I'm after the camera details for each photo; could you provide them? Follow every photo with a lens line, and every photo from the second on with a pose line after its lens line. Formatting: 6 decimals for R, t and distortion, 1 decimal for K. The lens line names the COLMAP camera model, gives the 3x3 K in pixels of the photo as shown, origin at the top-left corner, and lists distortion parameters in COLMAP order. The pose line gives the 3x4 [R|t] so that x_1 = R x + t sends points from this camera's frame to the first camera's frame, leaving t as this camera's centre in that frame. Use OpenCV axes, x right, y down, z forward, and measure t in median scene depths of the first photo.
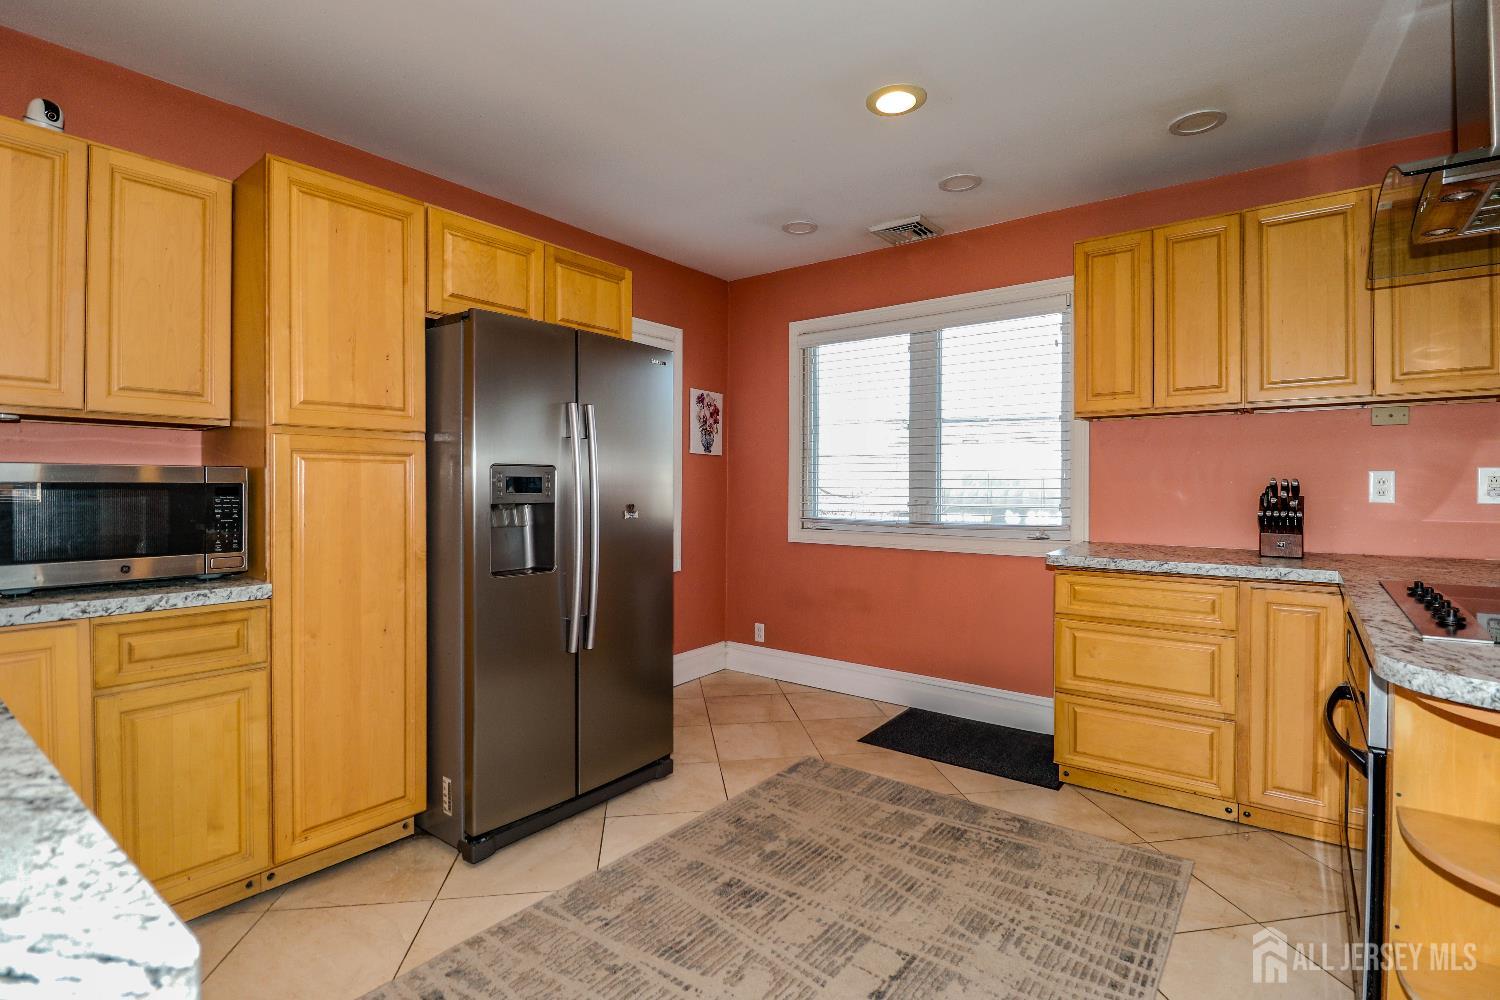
lens RADIAL K [[716.3, 0, 746.5], [0, 716.3, 491.2], [0, 0, 1]] dist [-0.025123, -0.001059]
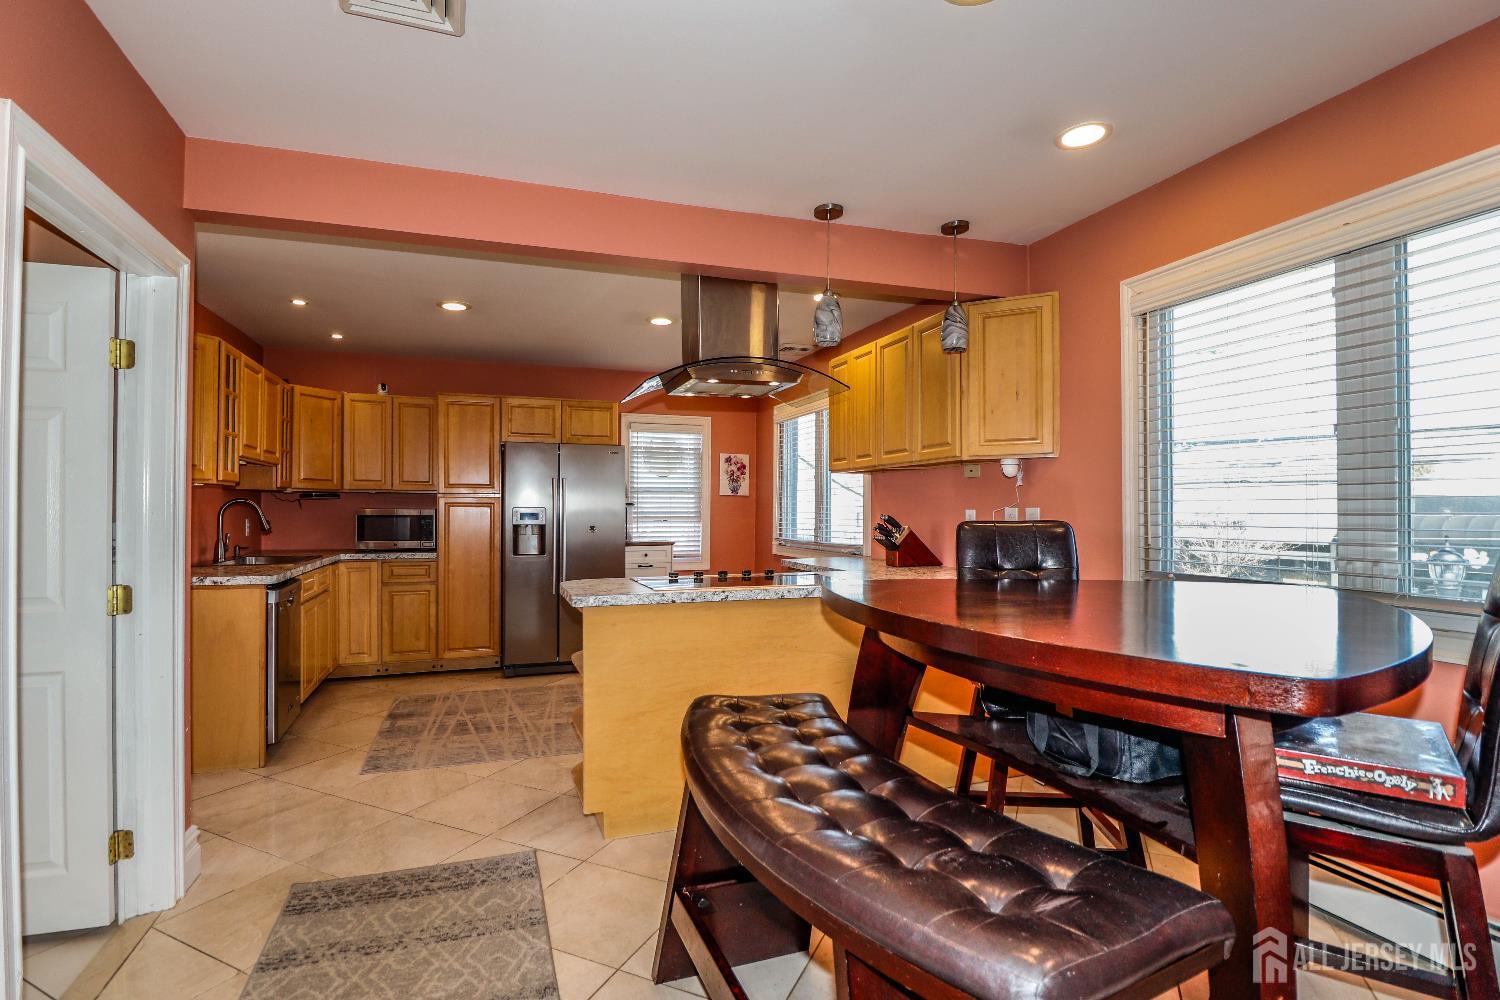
lens RADIAL K [[716.3, 0, 752.0], [0, 716.3, 507.1], [0, 0, 1]] dist [-0.025123, -0.001059]
pose [[0.837333, -0.001642, -0.546690, 1.036357], [-0.003957, 0.999951, -0.009064, -0.013417], [0.546678, 0.009753, 0.837286, -0.353902]]
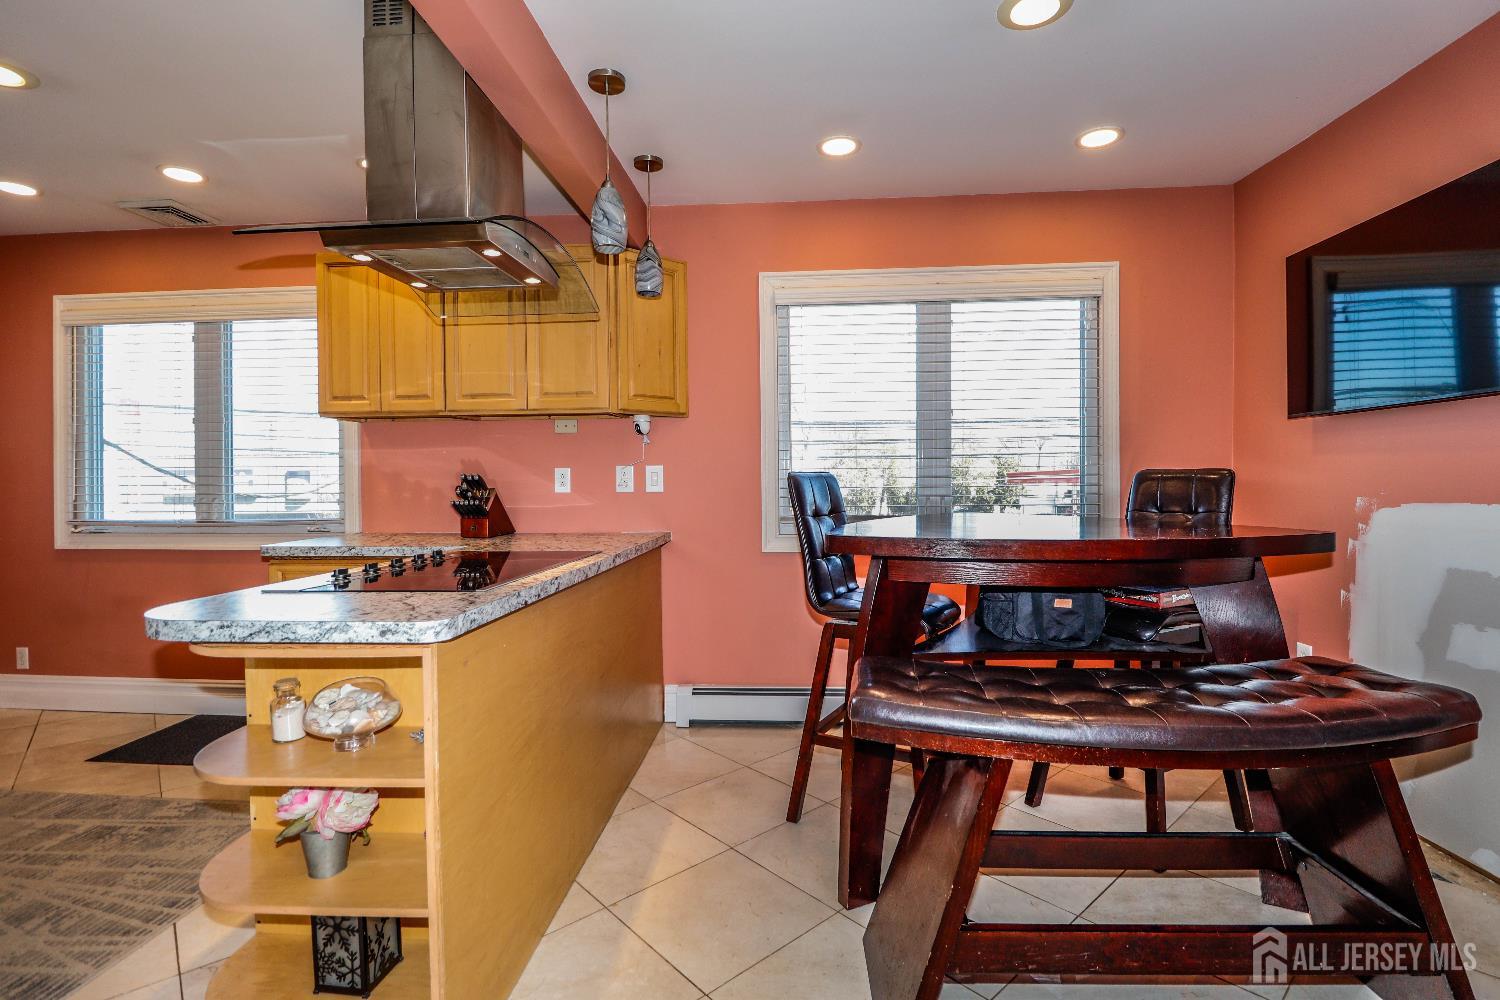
lens RADIAL K [[716.3, 0, 753.7], [0, 716.3, 491.5], [0, 0, 1]] dist [-0.025123, -0.001059]
pose [[0.821513, -0.014329, 0.570010, 0.353317], [0.013088, 0.999895, 0.006274, 0.008944], [-0.570040, 0.002306, 0.821614, -0.224329]]
